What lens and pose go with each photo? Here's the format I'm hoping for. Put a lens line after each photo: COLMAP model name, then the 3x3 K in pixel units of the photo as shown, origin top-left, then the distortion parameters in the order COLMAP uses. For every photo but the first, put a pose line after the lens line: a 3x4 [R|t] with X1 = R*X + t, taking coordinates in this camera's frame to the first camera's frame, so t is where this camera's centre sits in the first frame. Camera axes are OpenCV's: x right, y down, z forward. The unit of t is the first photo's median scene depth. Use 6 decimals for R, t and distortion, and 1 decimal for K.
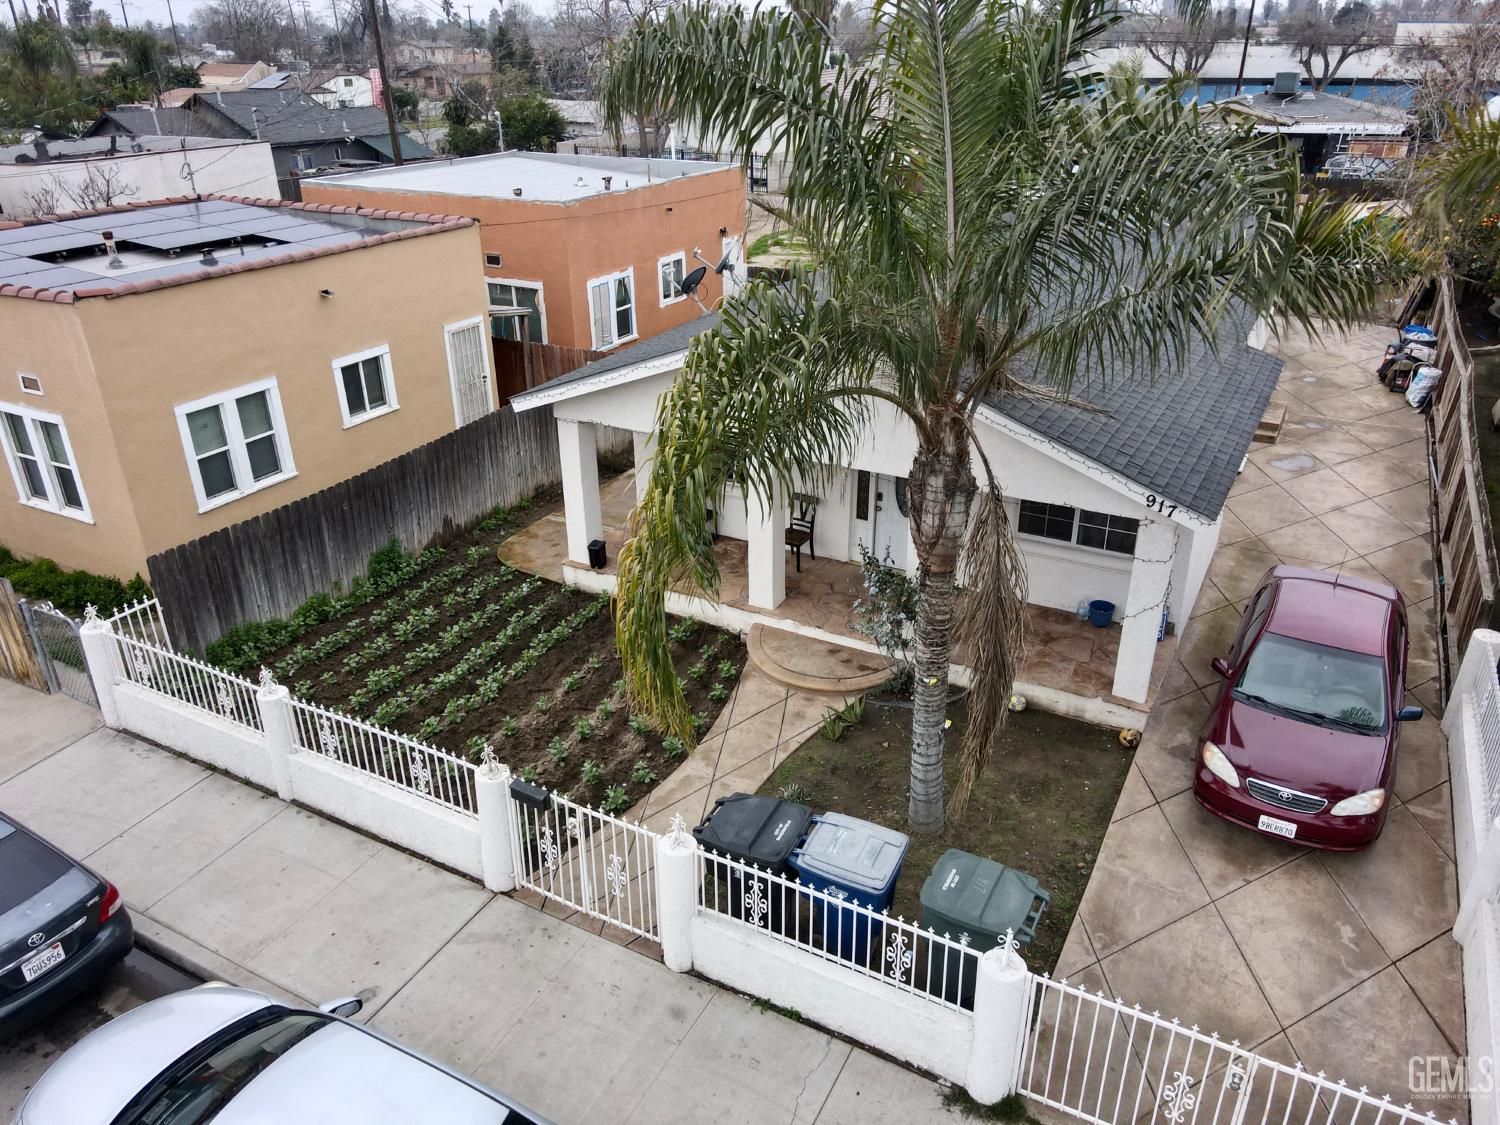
lens RADIAL K [[1097.3, 0, 751.1], [0, 1097.3, 565.3], [0, 0, 1]] dist [0.010356, 0.011063]
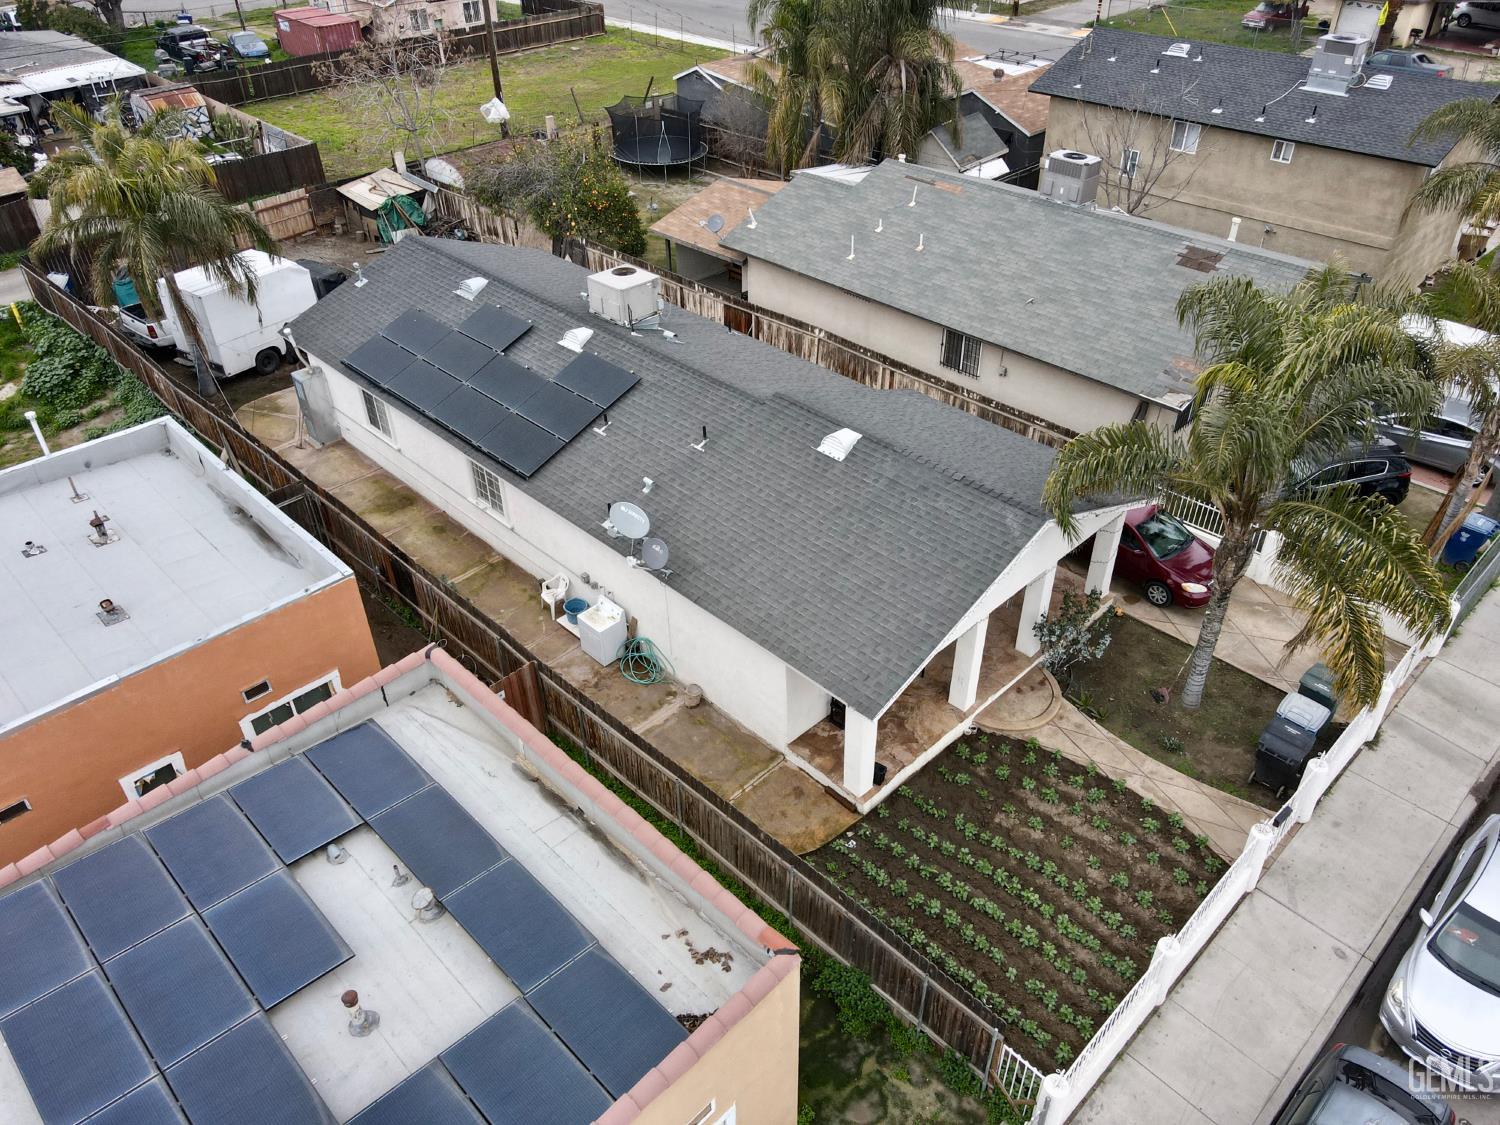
lens RADIAL K [[1097.3, 0, 752.3], [0, 1097.3, 562.4], [0, 0, 1]] dist [0.010356, 0.011063]
pose [[0.289015, -0.561806, 0.775141, -1.240484], [0.426277, 0.800518, 0.421260, -0.963260], [-0.857181, 0.208674, 0.470847, 0.620533]]
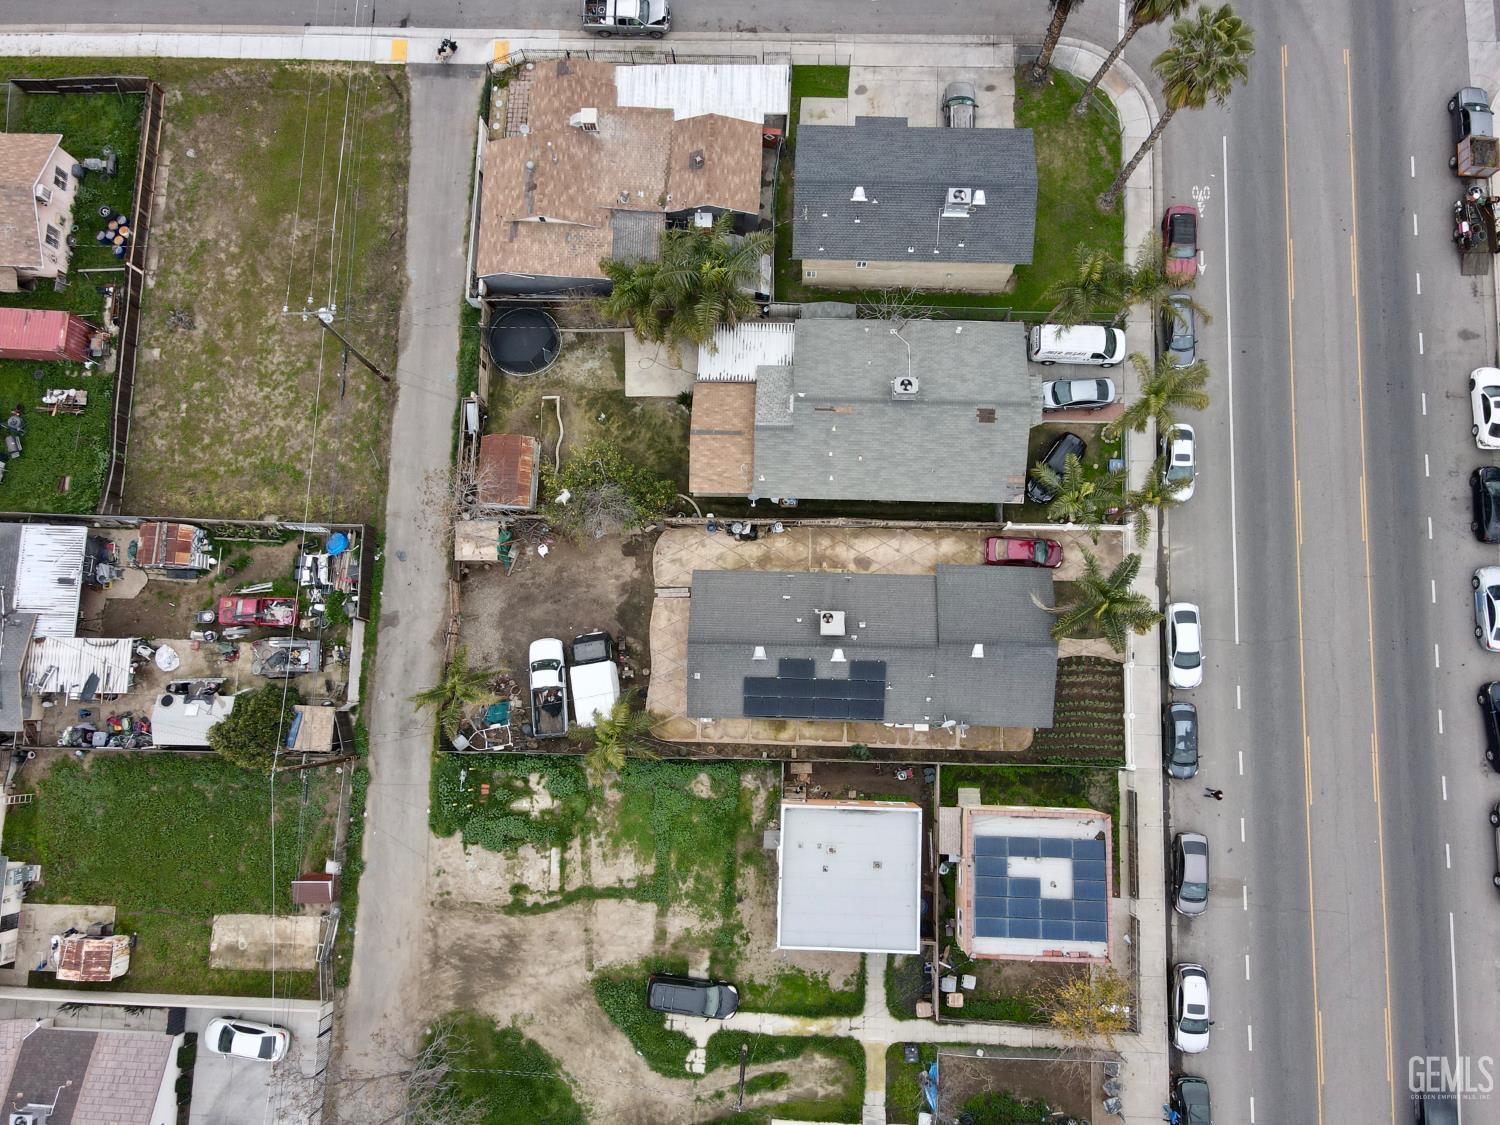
lens RADIAL K [[1097.3, 0, 754.2], [0, 1097.3, 571.3], [0, 0, 1]] dist [0.010356, 0.011063]
pose [[-0.451421, -0.881299, 0.139755, 0.263132], [0.419922, -0.071623, 0.904729, -5.041686], [-0.787327, 0.467100, 0.402409, -0.062271]]
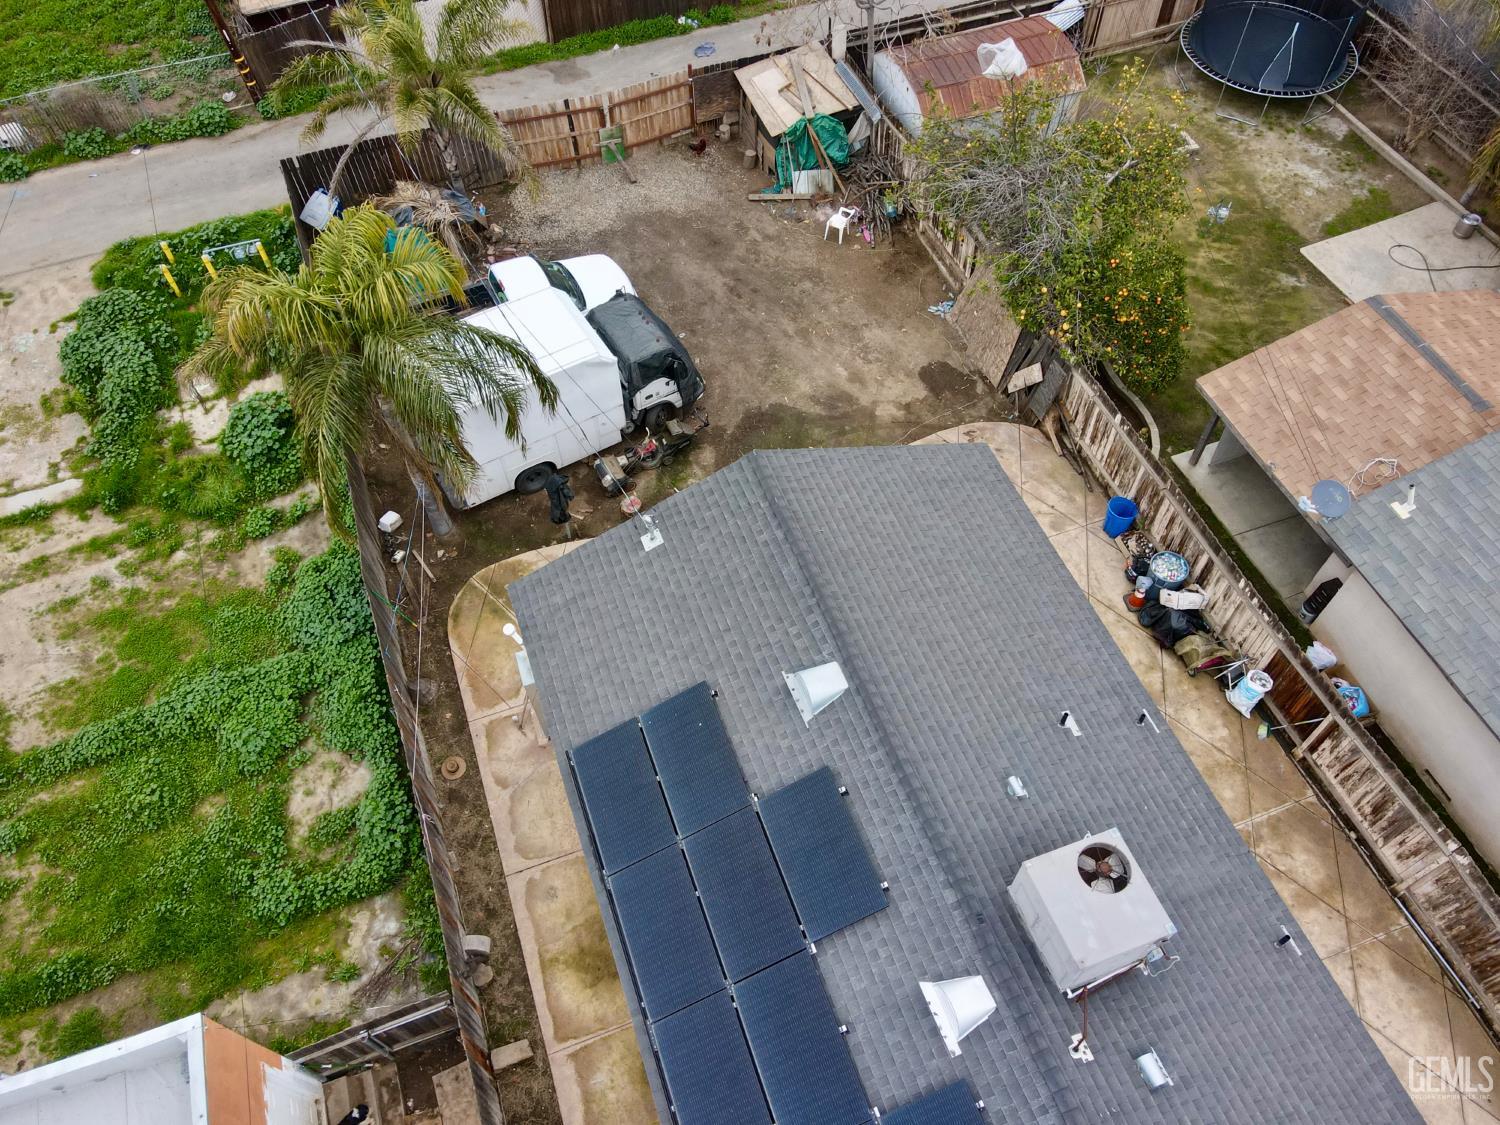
lens RADIAL K [[1097.3, 0, 751.7], [0, 1097.3, 564.4], [0, 0, 1]] dist [0.010356, 0.011063]
pose [[0.662717, -0.621336, 0.418028, 0.153209], [0.341302, 0.747467, 0.569918, -1.504046], [-0.666573, -0.235021, 0.707422, 1.267699]]
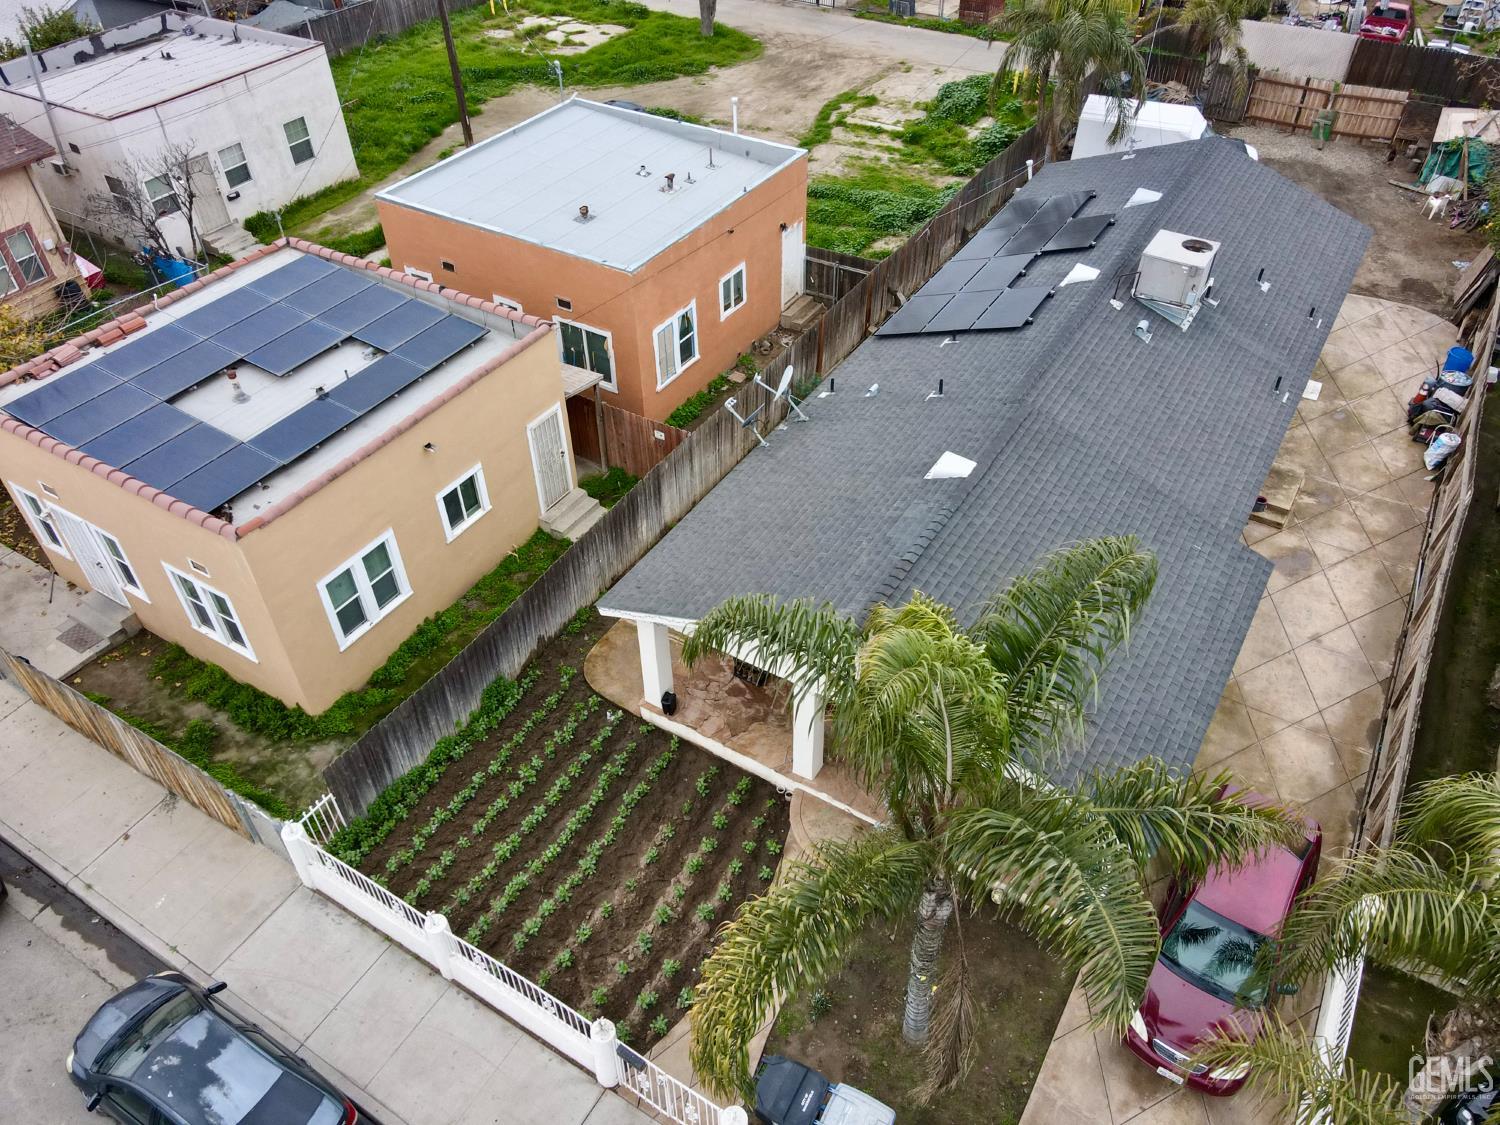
lens RADIAL K [[1097.3, 0, 750.6], [0, 1097.3, 565.4], [0, 0, 1]] dist [0.010356, 0.011063]
pose [[0.998596, 0.032732, -0.041655, -0.006162], [-0.019972, 0.960877, 0.276255, -0.613834], [0.049068, -0.275035, 0.960181, -0.140837]]
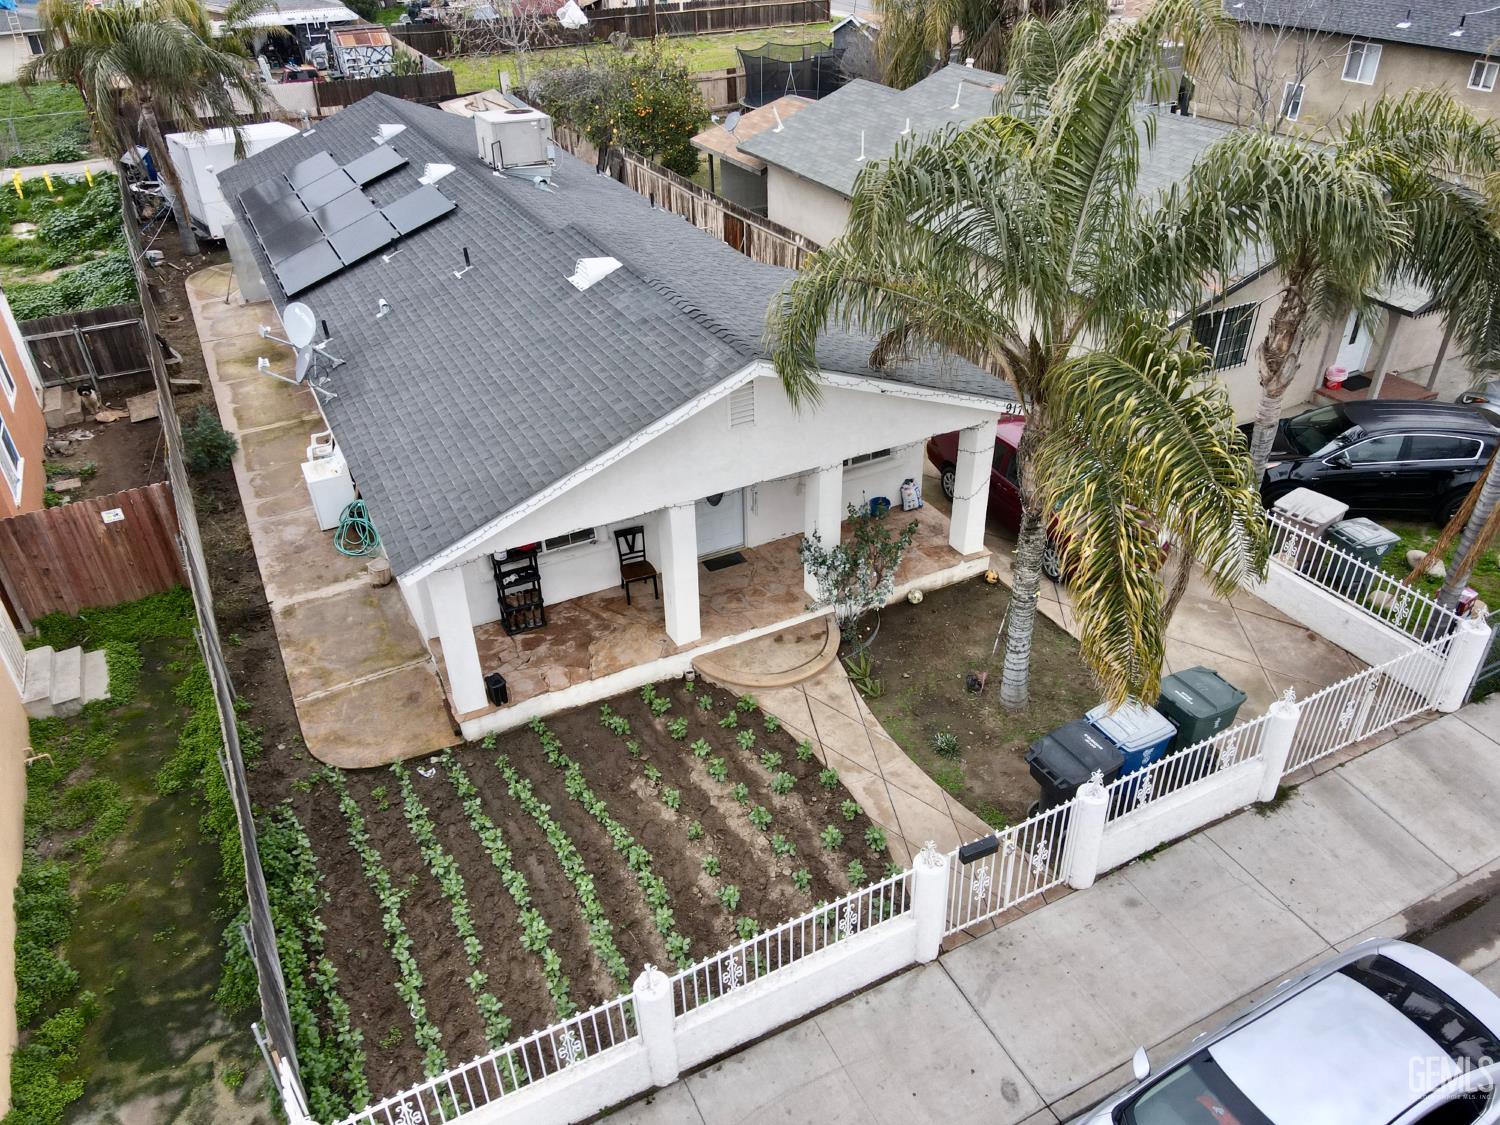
lens RADIAL K [[1097.3, 0, 754.6], [0, 1097.3, 561.8], [0, 0, 1]] dist [0.010356, 0.011063]
pose [[0.559393, -0.449426, 0.696488, -0.742248], [0.371862, 0.887020, 0.273706, -0.333471], [-0.740809, 0.105888, 0.663317, 0.309898]]
